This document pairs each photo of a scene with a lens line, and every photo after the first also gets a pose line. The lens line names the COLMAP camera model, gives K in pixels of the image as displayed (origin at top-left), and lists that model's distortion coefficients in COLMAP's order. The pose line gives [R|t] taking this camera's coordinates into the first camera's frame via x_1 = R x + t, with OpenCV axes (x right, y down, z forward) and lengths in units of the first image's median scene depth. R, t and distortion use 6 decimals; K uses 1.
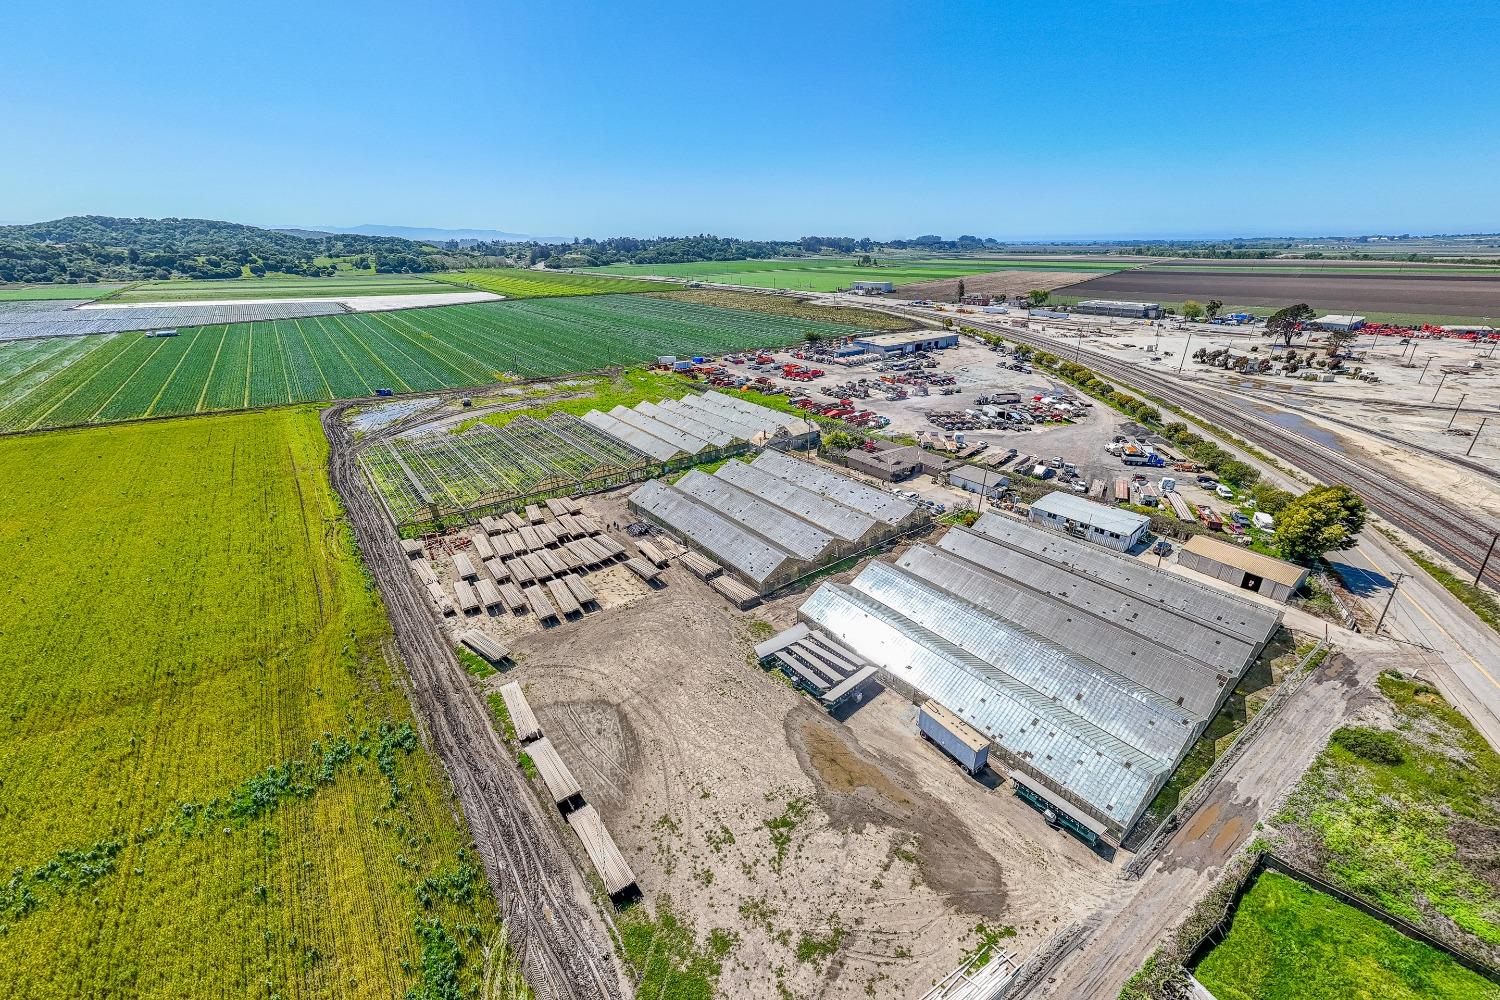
lens RADIAL K [[588.2, 0, 750.0], [0, 588.2, 500.0], [0, 0, 1]] dist [0.001264, 0.000124]
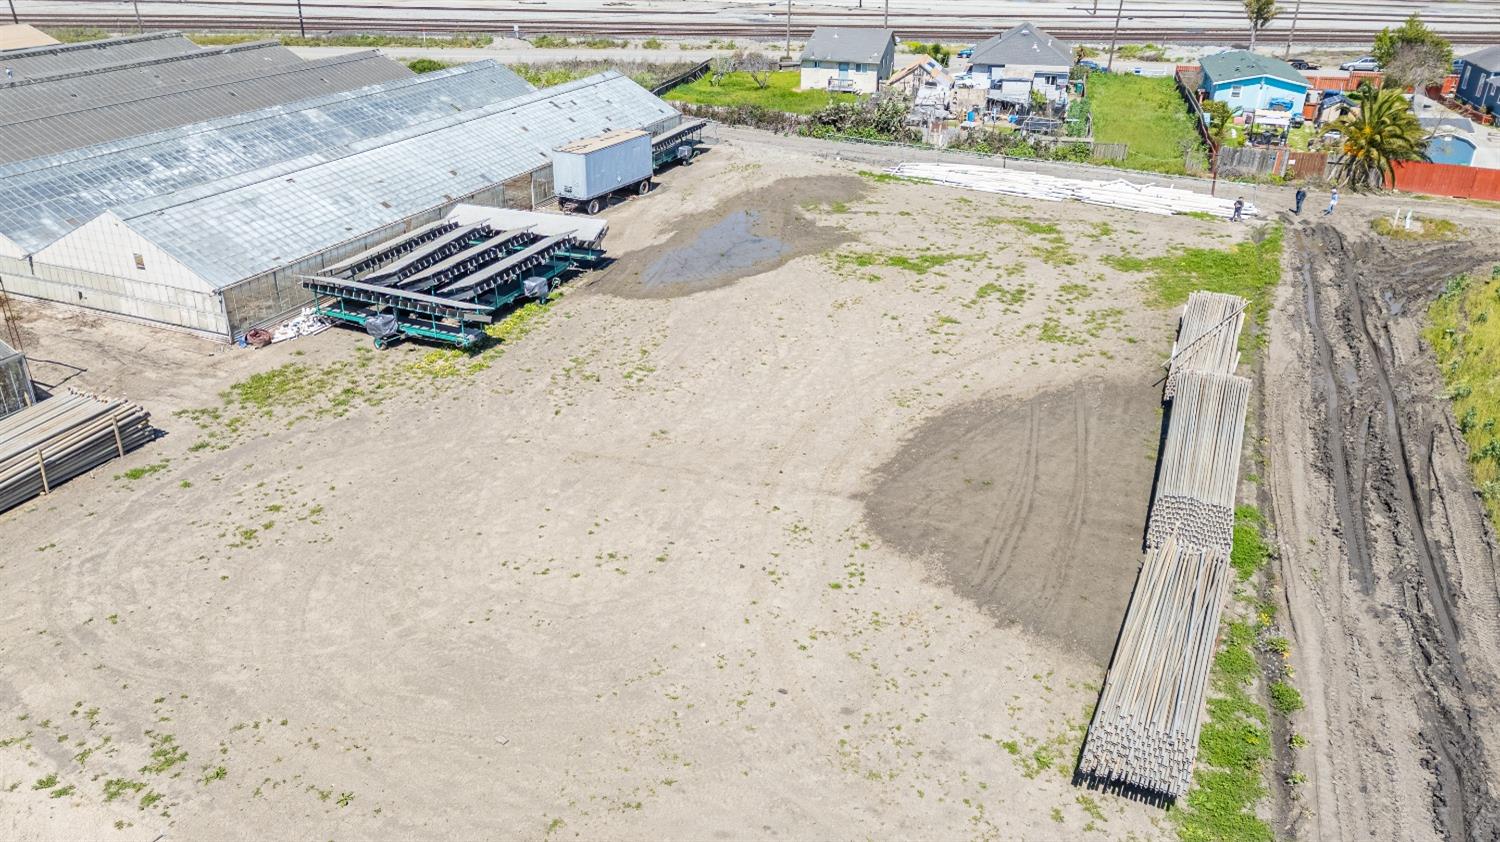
lens RADIAL K [[1094.9, 0, 750.0], [0, 1094.9, 421.0], [0, 0, 1]] dist [0.084364, -0.081521]
pose [[-0.490045, -0.383107, 0.782997, -0.296508], [0.340797, 0.742550, 0.576608, 0.009303], [-0.802317, 0.549407, -0.233321, 0.583669]]
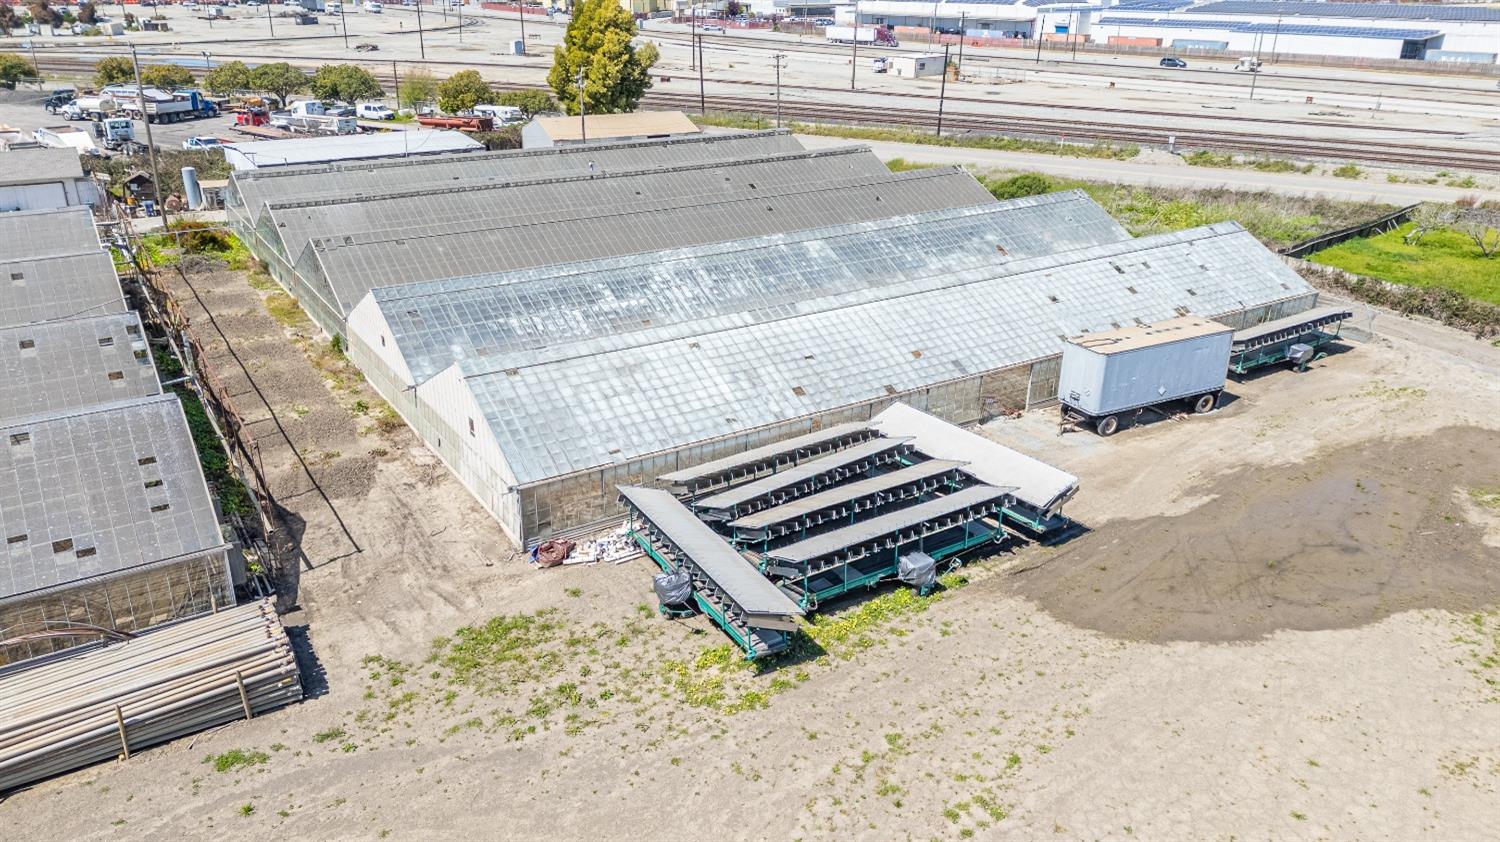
lens RADIAL K [[1094.9, 0, 750.0], [0, 1094.9, 421.0], [0, 0, 1]] dist [0.084364, -0.081521]
pose [[0.098758, -0.376624, 0.921087, -0.173483], [0.391861, 0.865543, 0.311898, 0.044088], [-0.914709, 0.330135, 0.233063, 0.497470]]
